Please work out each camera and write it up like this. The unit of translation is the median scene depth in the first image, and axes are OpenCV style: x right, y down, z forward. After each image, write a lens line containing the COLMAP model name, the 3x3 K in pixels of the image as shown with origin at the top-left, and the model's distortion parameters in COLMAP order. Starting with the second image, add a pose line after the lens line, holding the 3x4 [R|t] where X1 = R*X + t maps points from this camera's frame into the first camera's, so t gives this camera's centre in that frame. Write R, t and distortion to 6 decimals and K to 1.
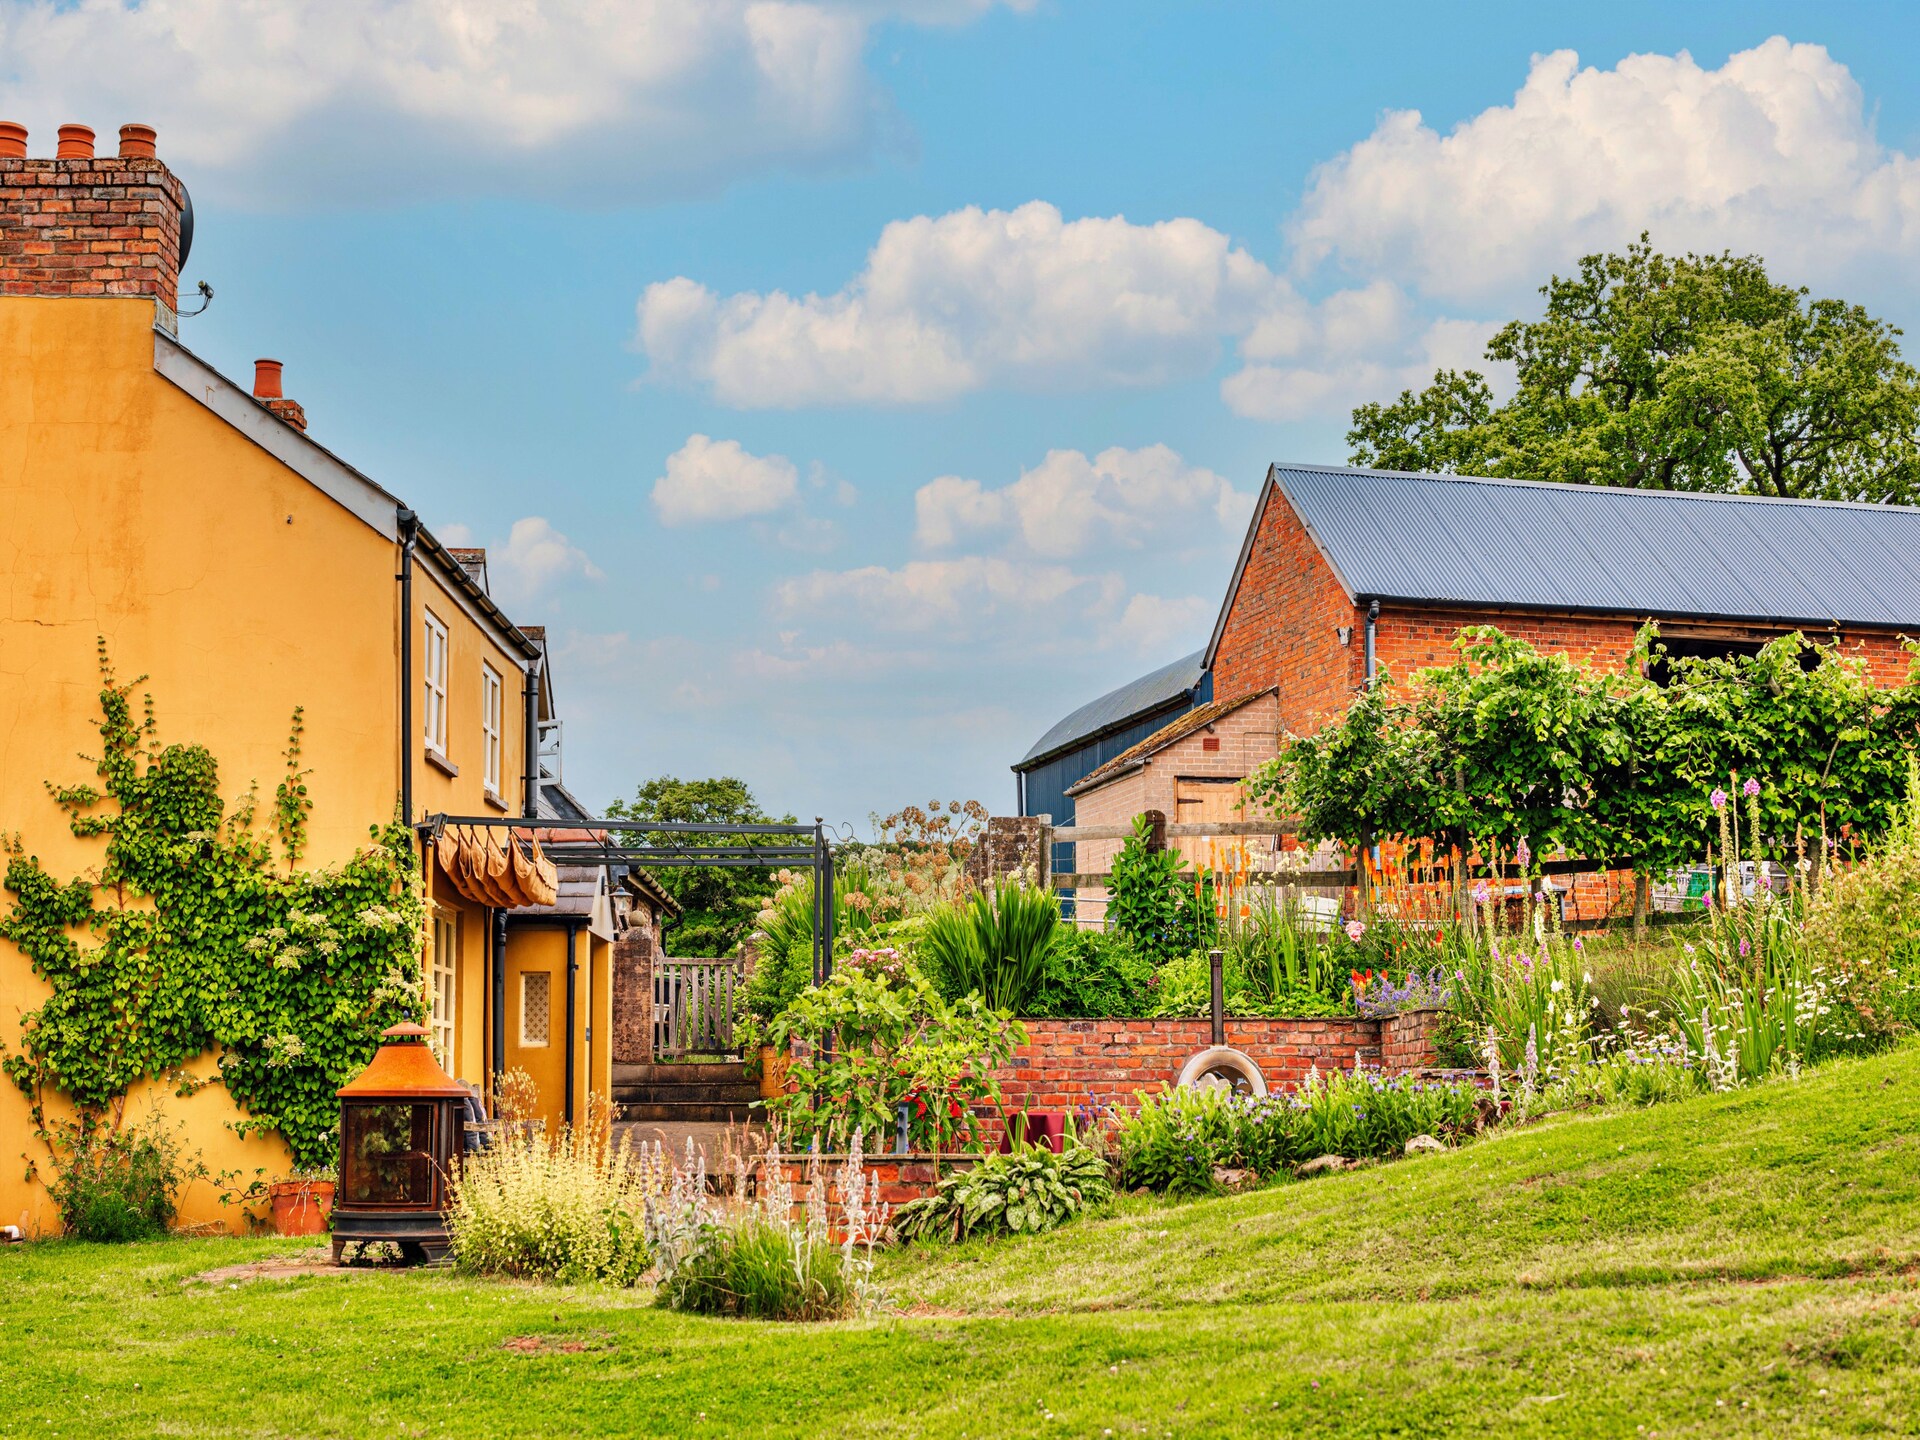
lens RADIAL K [[2910.4, 0, 960.0], [0, 2910.4, 720.0], [0, 0, 1]] dist [0.003607, 0.088996]
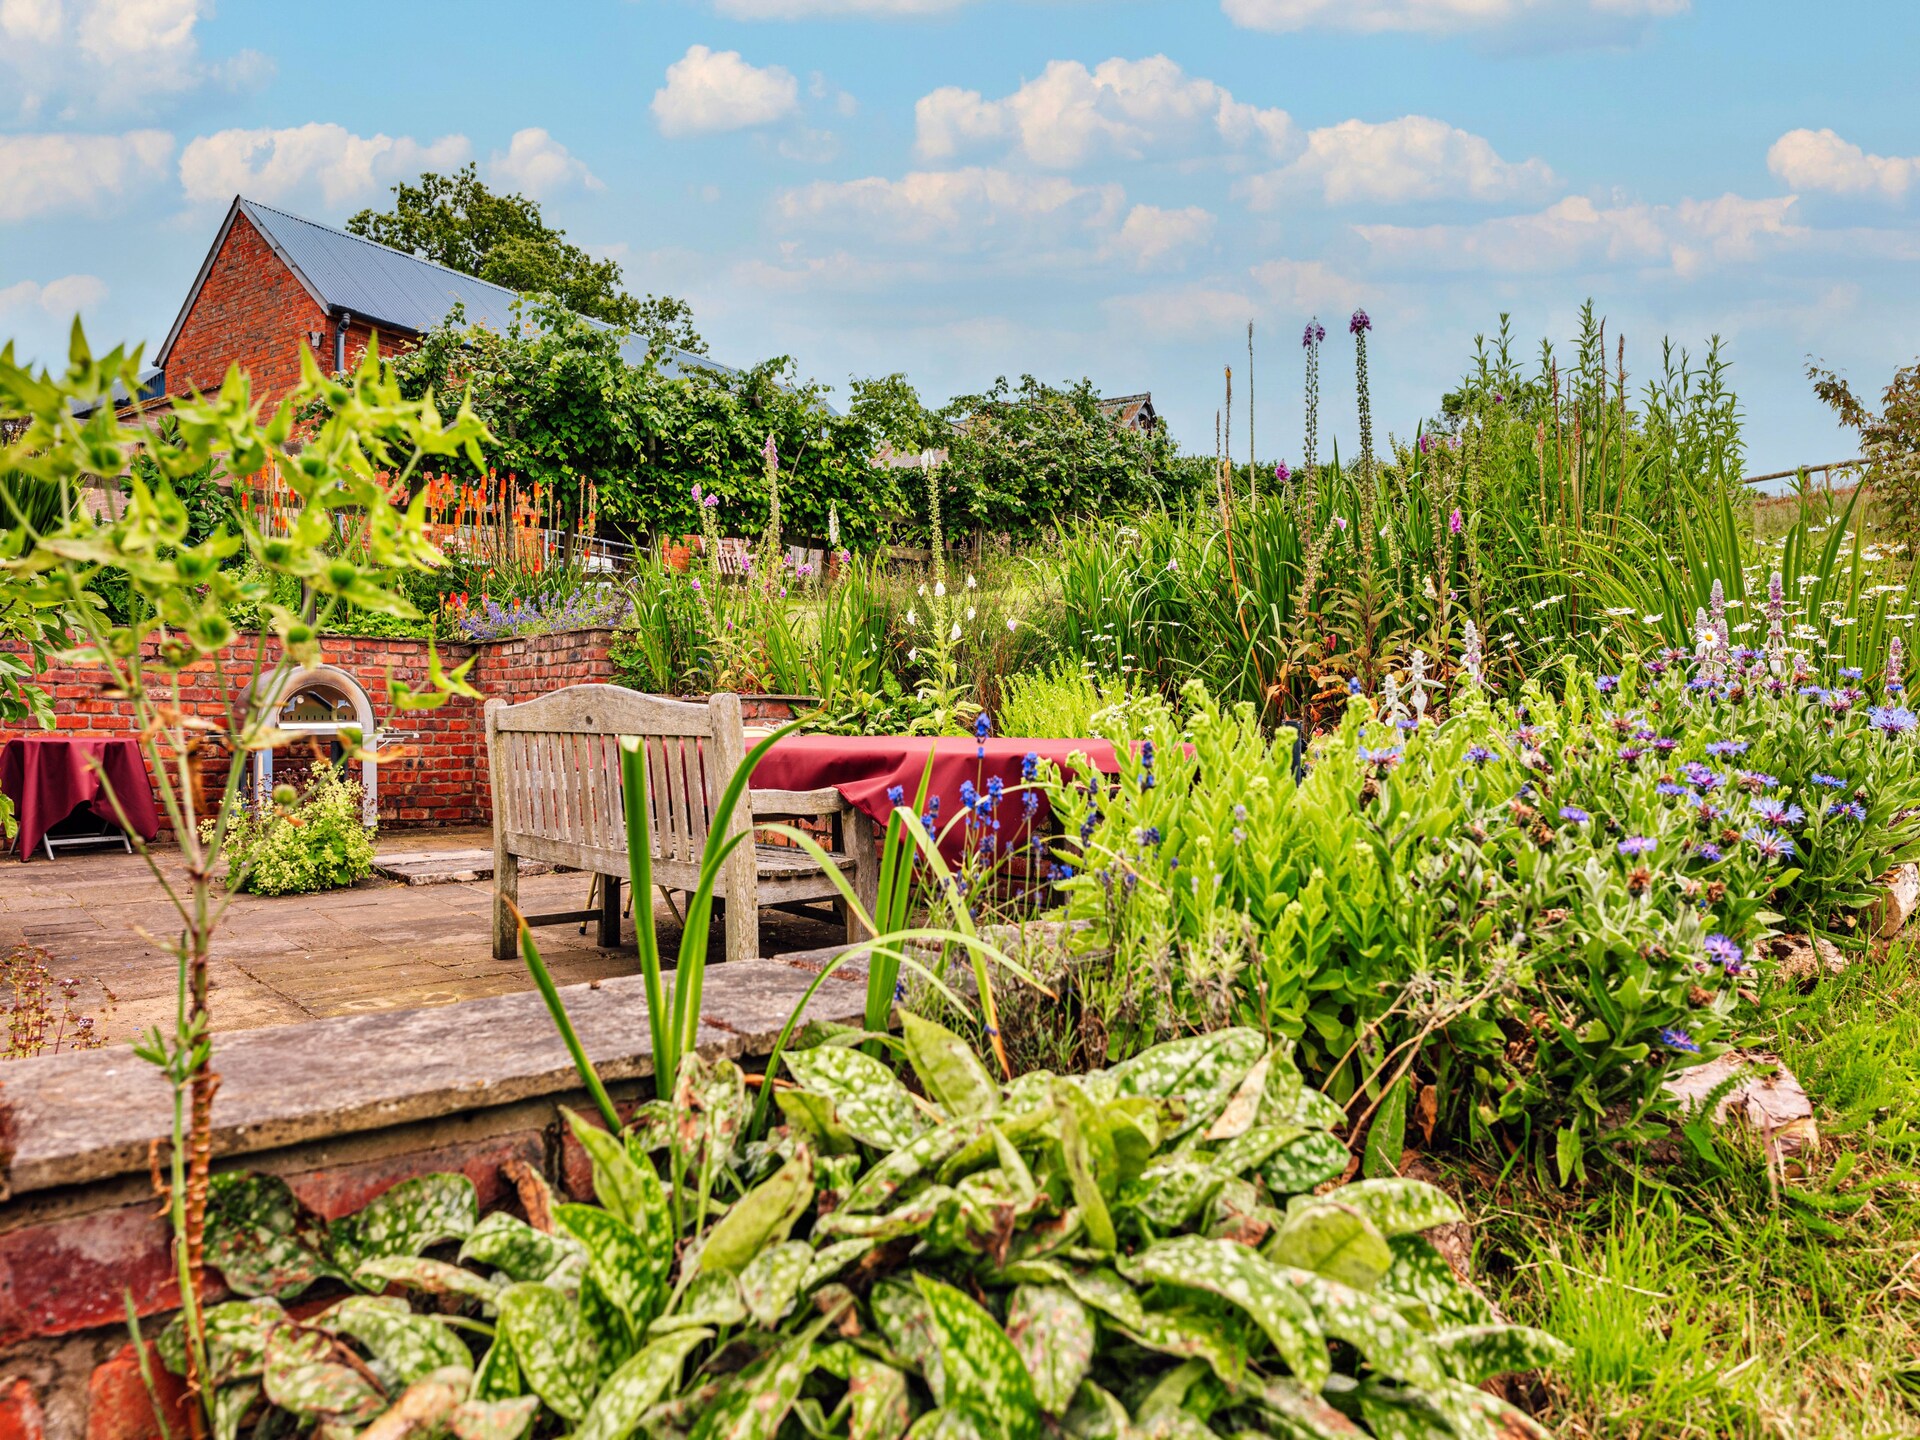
lens RADIAL K [[1342.6, 0, 1003.2], [0, 1342.6, 709.8], [0, 0, 1]] dist [0.005156, 0.002490]
pose [[0.762157, 0.018258, 0.647134, -0.011085], [-0.096111, 0.991716, 0.085214, 0.063330], [-0.640218, -0.127144, 0.757599, 0.496027]]
